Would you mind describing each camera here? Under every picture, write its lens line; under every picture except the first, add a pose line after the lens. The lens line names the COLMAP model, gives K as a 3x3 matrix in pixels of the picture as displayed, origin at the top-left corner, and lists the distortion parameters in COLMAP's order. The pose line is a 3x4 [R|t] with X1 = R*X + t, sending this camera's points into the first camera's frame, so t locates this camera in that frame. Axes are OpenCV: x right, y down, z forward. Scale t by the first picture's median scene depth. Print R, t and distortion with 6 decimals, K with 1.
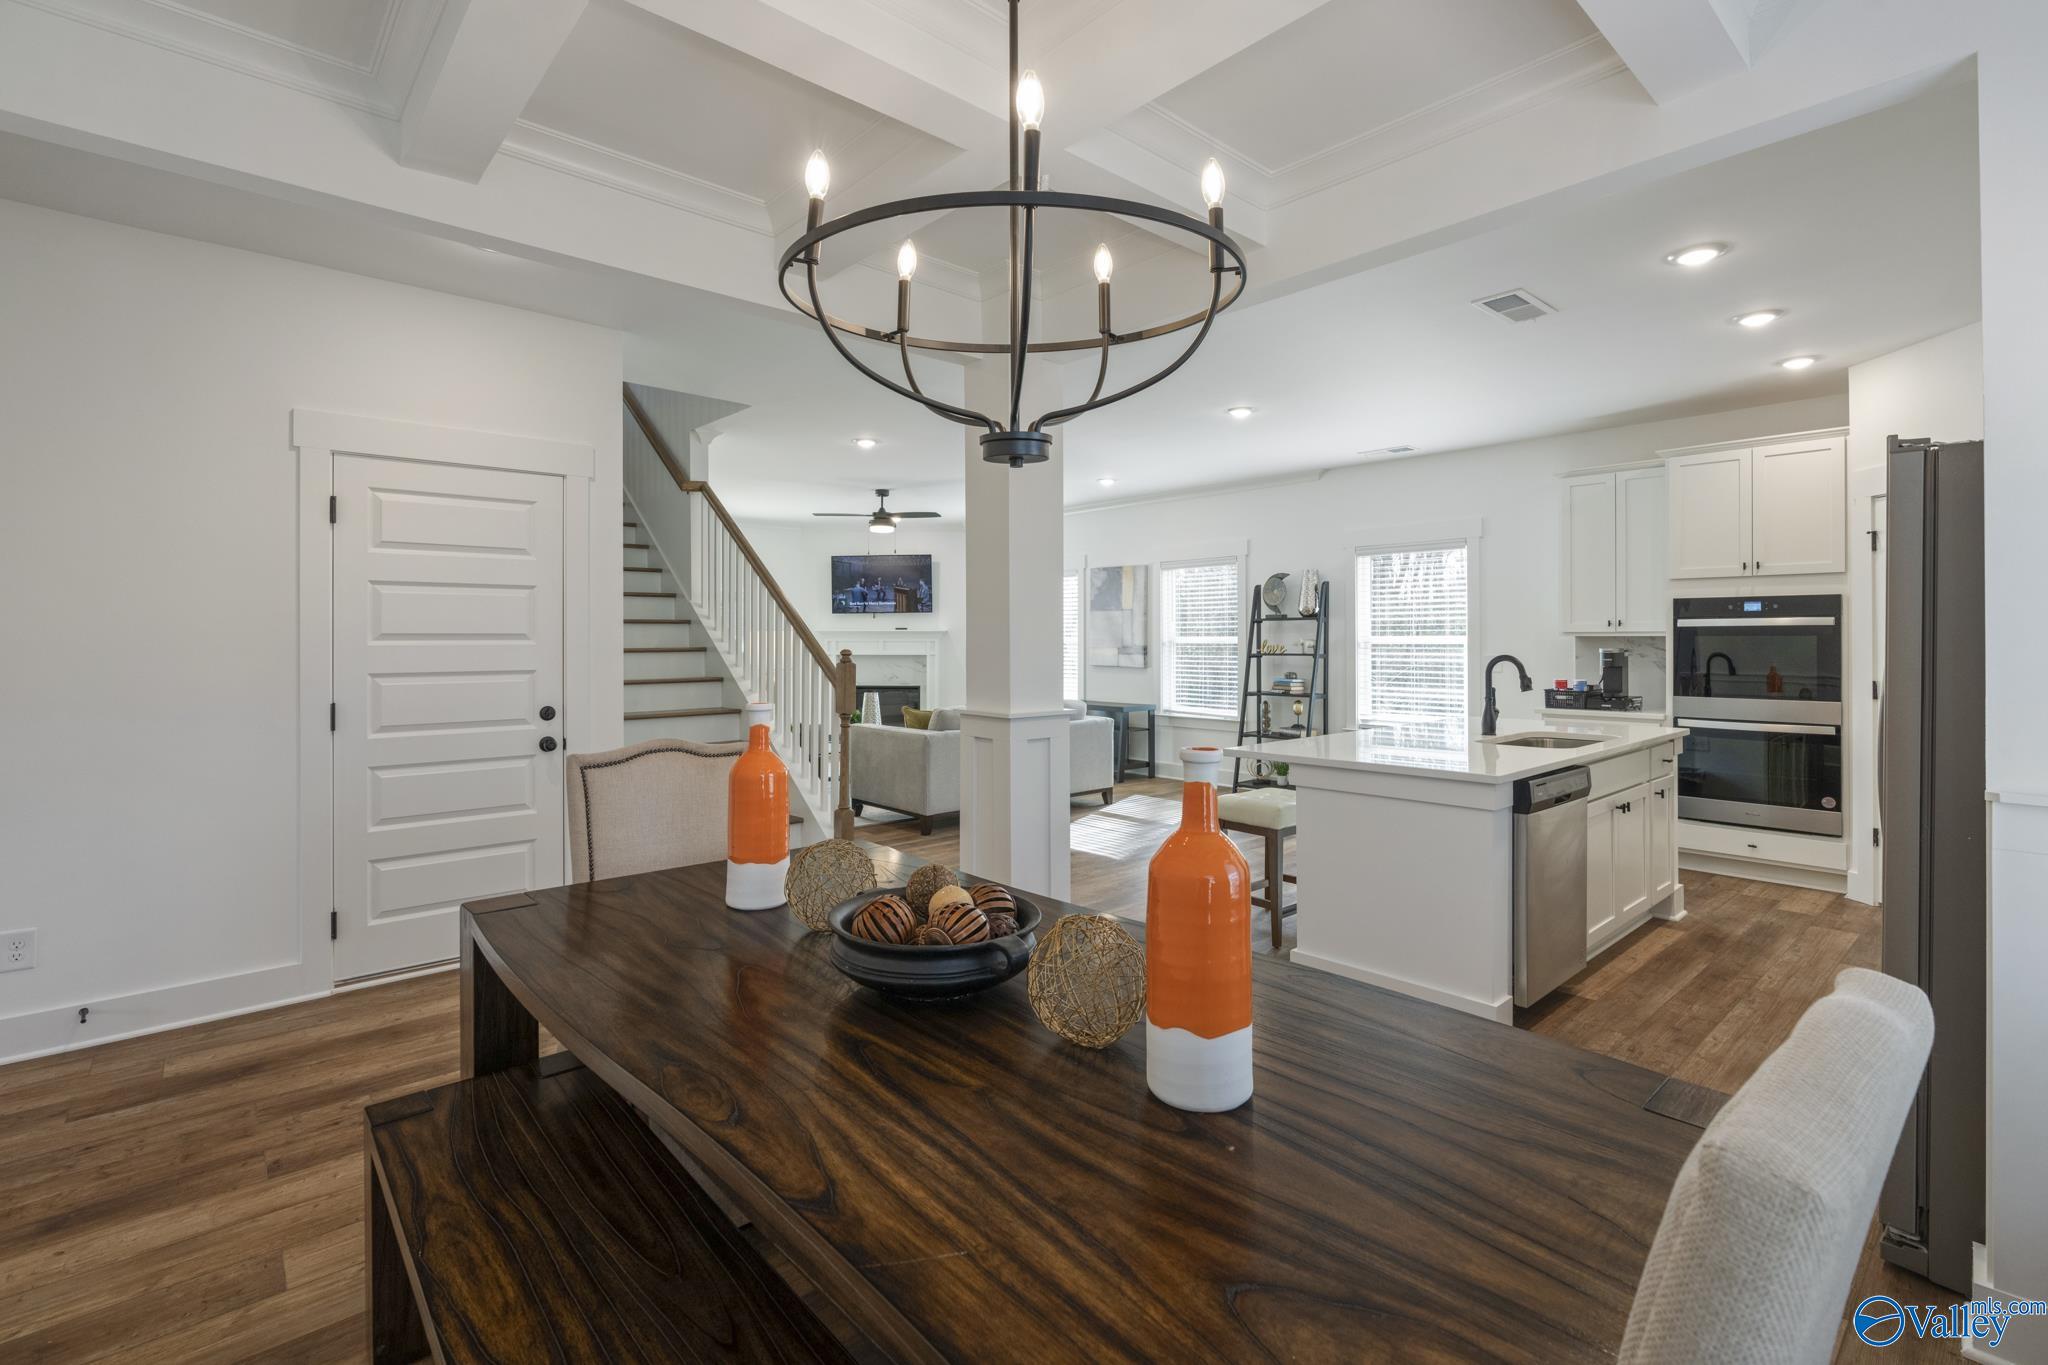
lens RADIAL K [[923.5, 0, 1031.0], [0, 923.5, 639.7], [0, 0, 1]] dist [-0.009183, 0.003434]
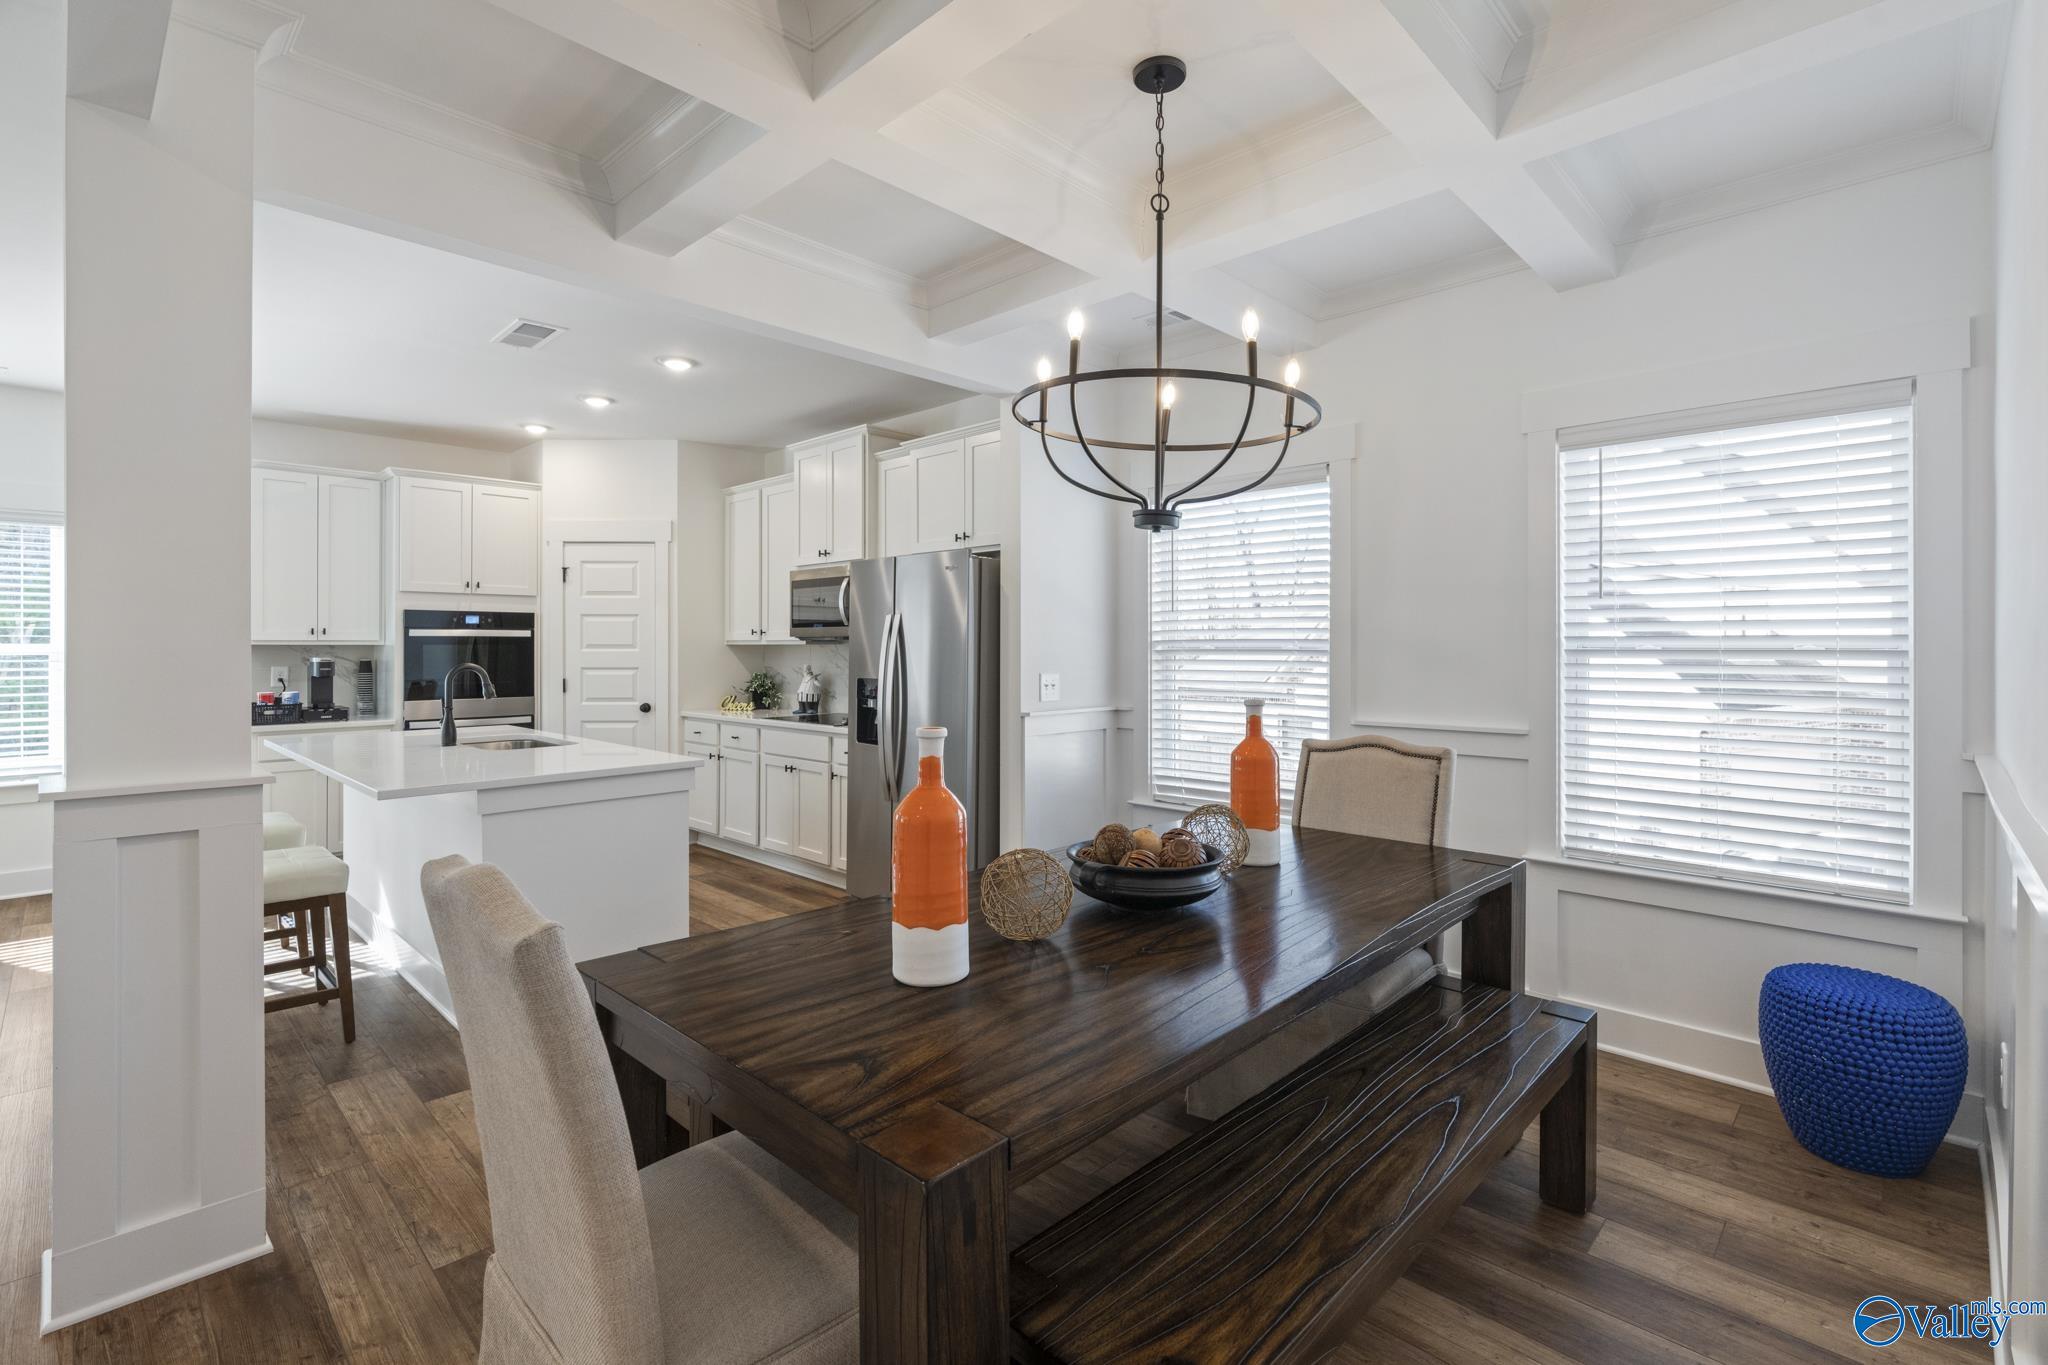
lens RADIAL K [[923.5, 0, 1036.0], [0, 923.5, 656.3], [0, 0, 1]] dist [-0.009183, 0.003434]
pose [[-0.078538, -0.008594, 0.996874, -0.379882], [0.000601, 0.999962, 0.008668, 0.000397], [-0.996911, 0.001280, -0.078529, 0.326639]]
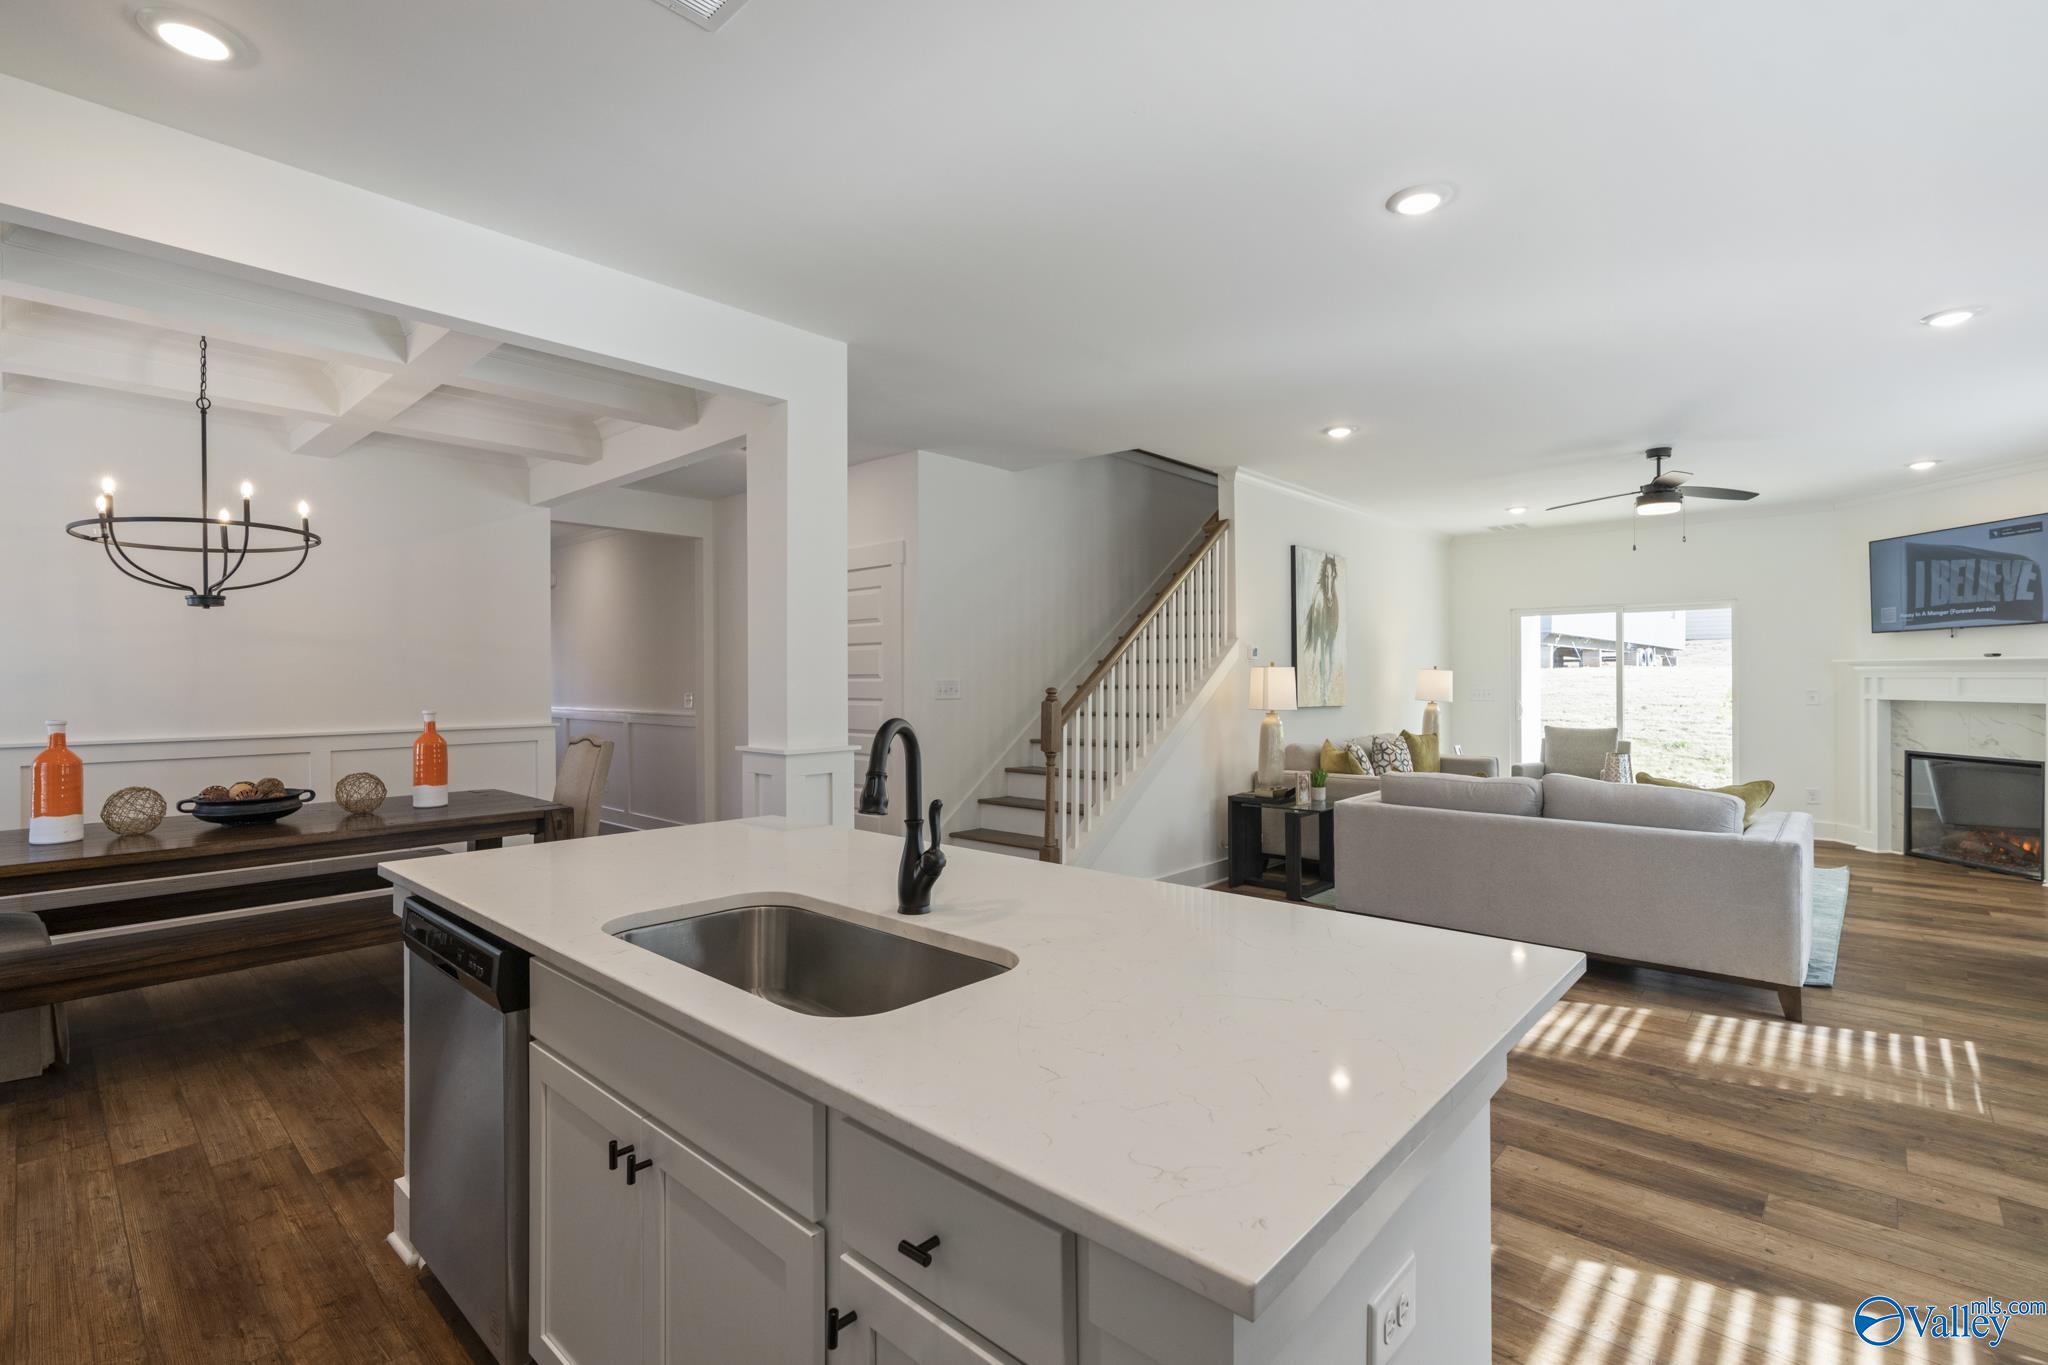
lens RADIAL K [[923.5, 0, 1029.5], [0, 923.5, 677.4], [0, 0, 1]] dist [-0.009183, 0.003434]
pose [[0.109010, -0.000318, -0.994041, 0.657721], [0.002921, 0.999996, 0.000001, -0.000386], [0.994036, -0.002904, 0.109010, 0.715840]]
